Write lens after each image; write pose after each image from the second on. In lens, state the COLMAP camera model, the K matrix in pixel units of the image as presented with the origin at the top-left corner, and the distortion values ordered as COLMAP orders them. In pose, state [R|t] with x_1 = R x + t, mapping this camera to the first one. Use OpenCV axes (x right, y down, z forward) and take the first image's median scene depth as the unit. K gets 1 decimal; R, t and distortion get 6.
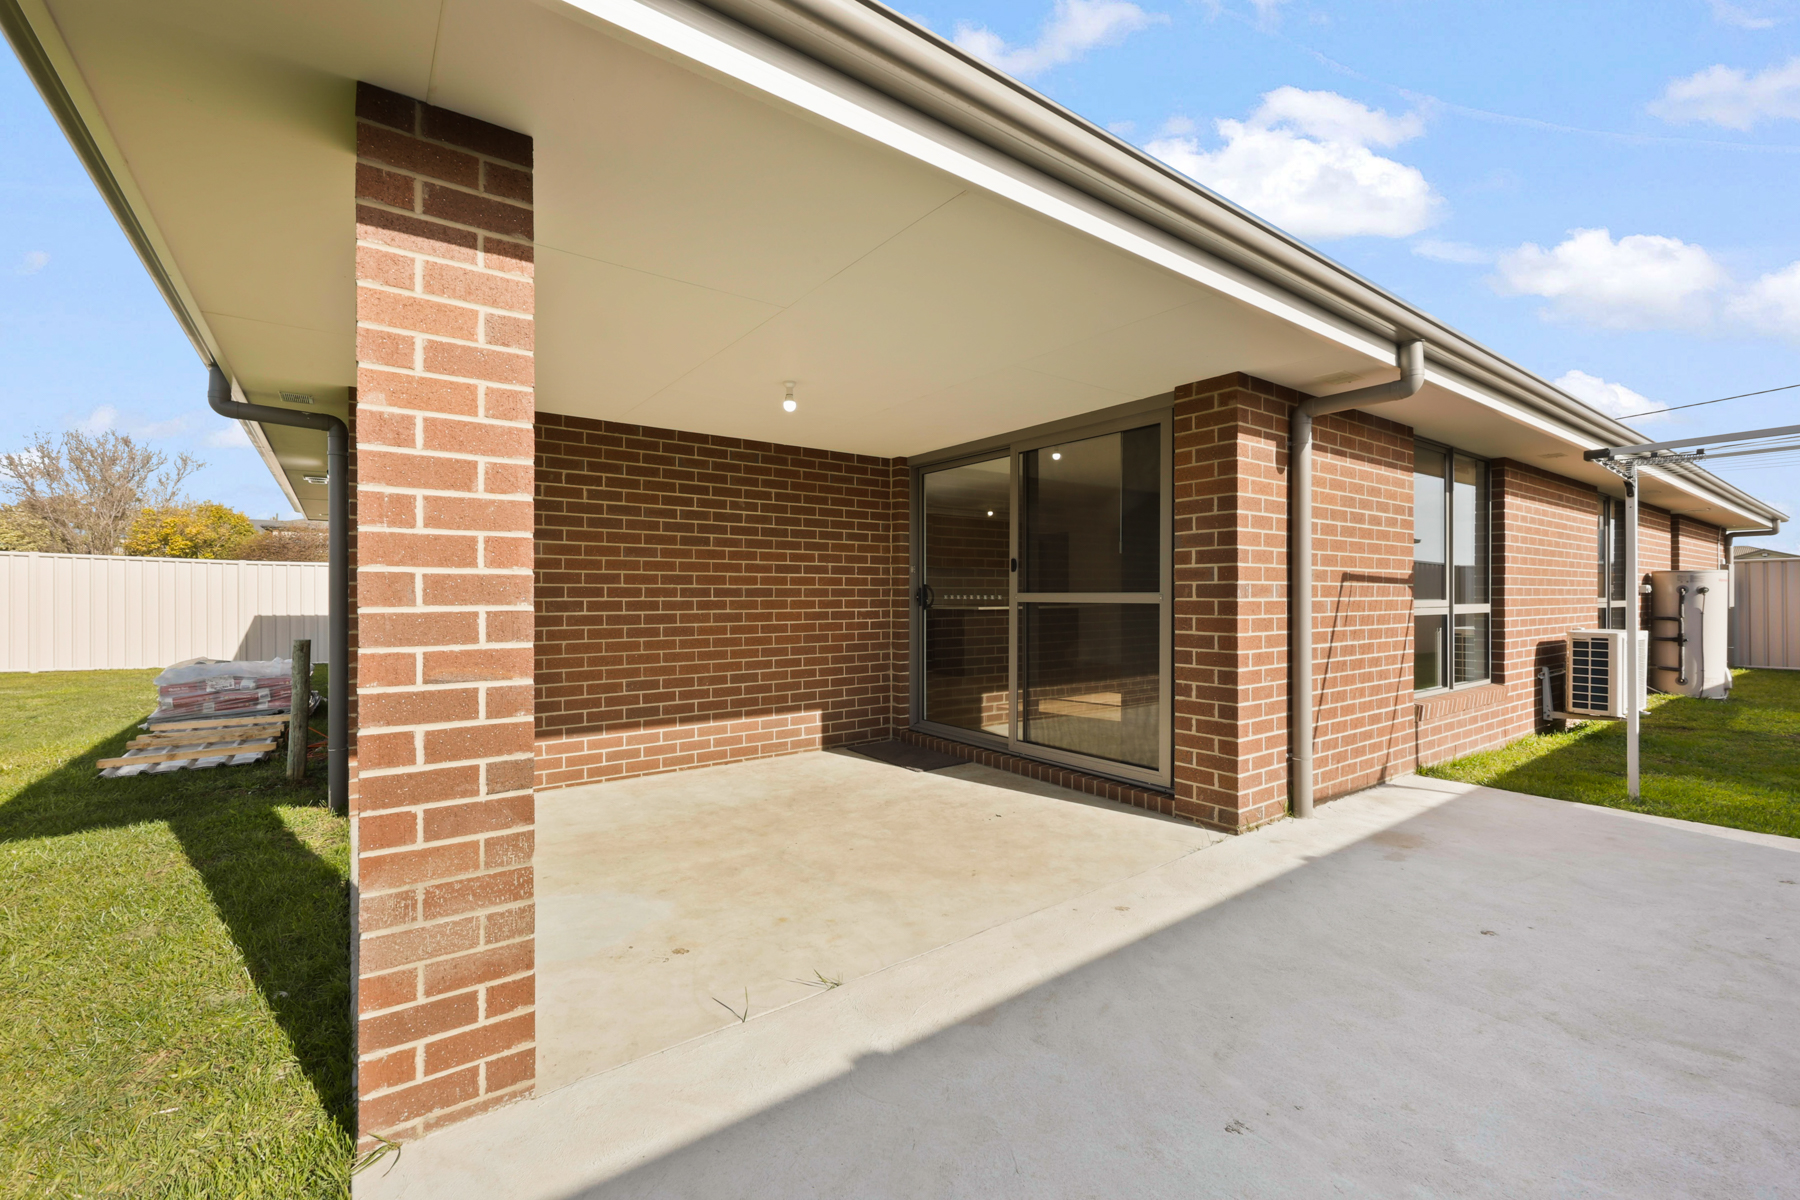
lens RADIAL K [[727.6, 0, 893.2], [0, 727.6, 595.6], [0, 0, 1]] dist [-0.001230, 0.000183]
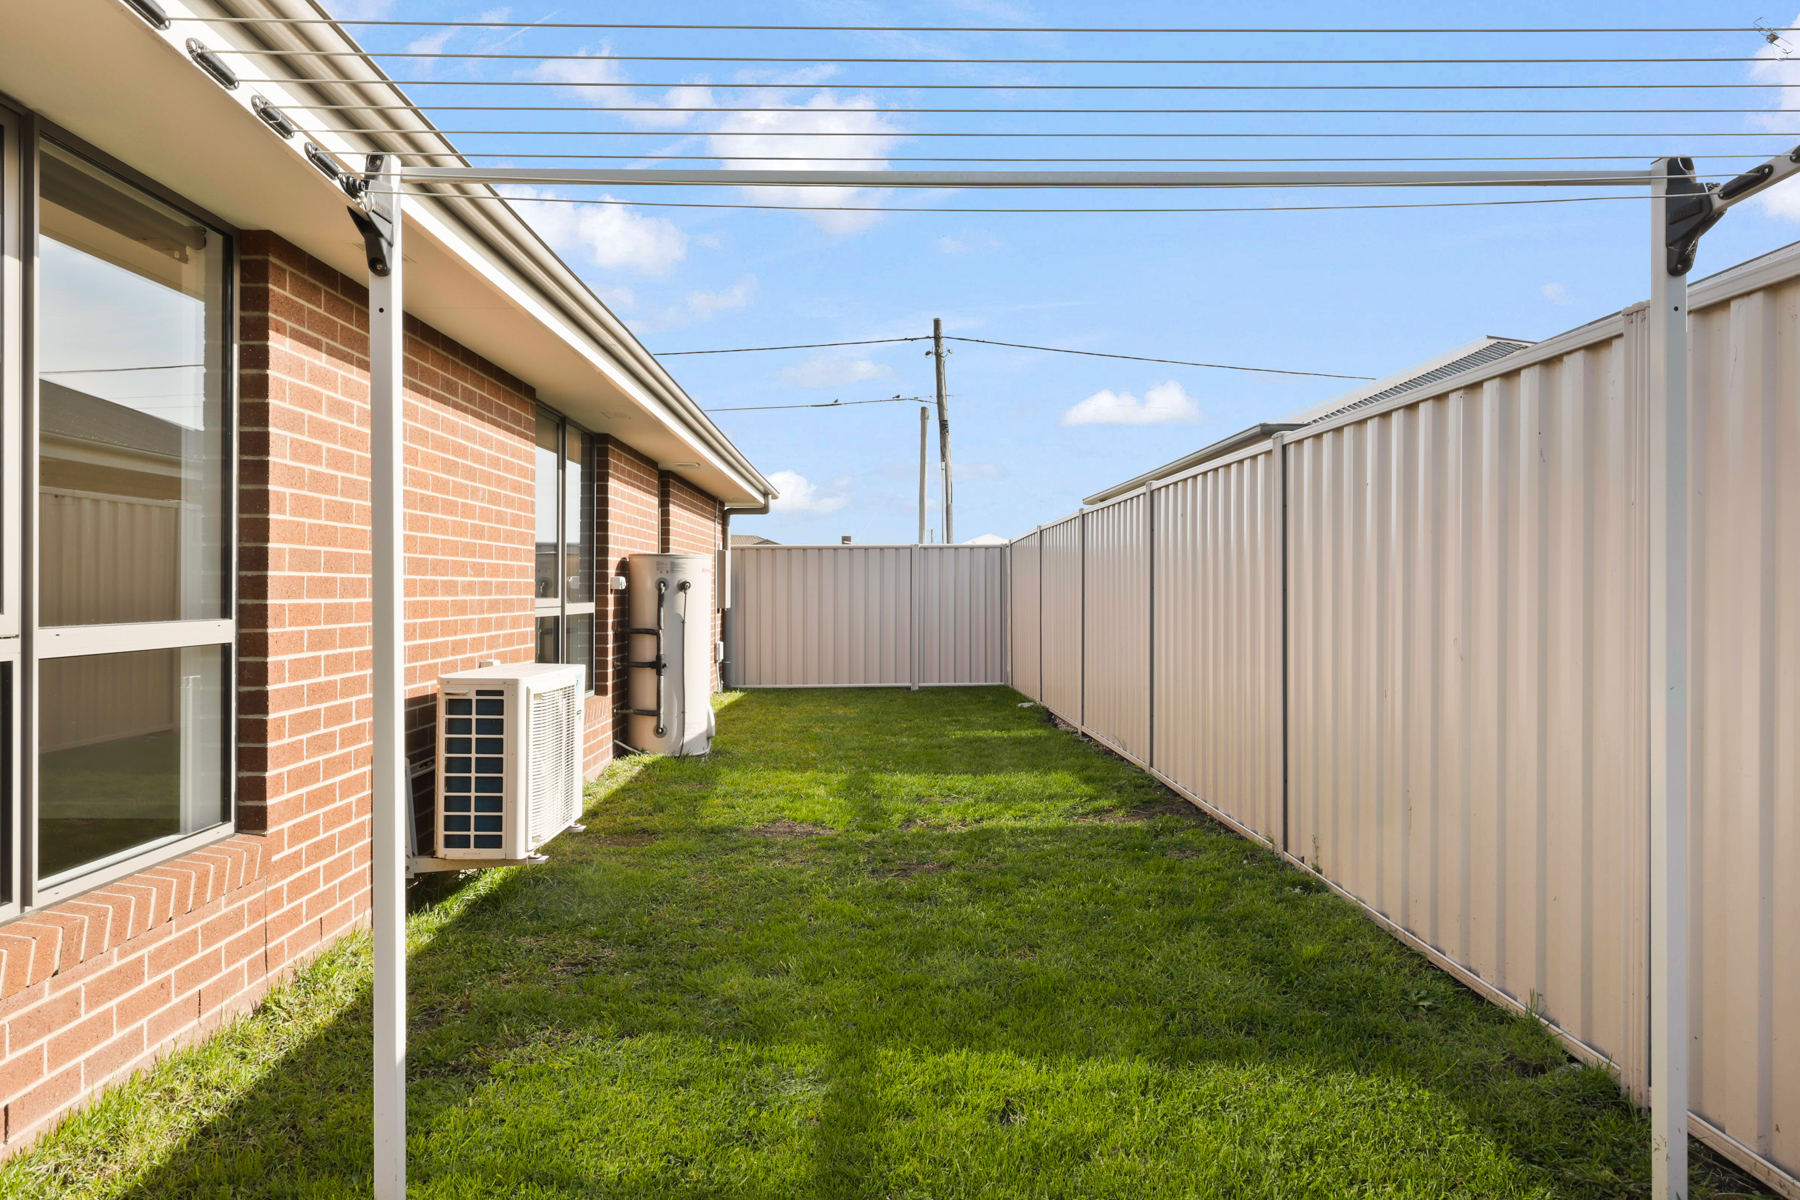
lens RADIAL K [[1214.5, 0, 900.0], [0, 1214.5, 600.0], [0, 0, 1]] dist [-0.000105, 0.000376]
pose [[0.555172, -0.004775, 0.831722, 0.396342], [-0.001723, 0.999975, 0.006891, -0.002688], [-0.831734, -0.005258, 0.555149, 0.299401]]
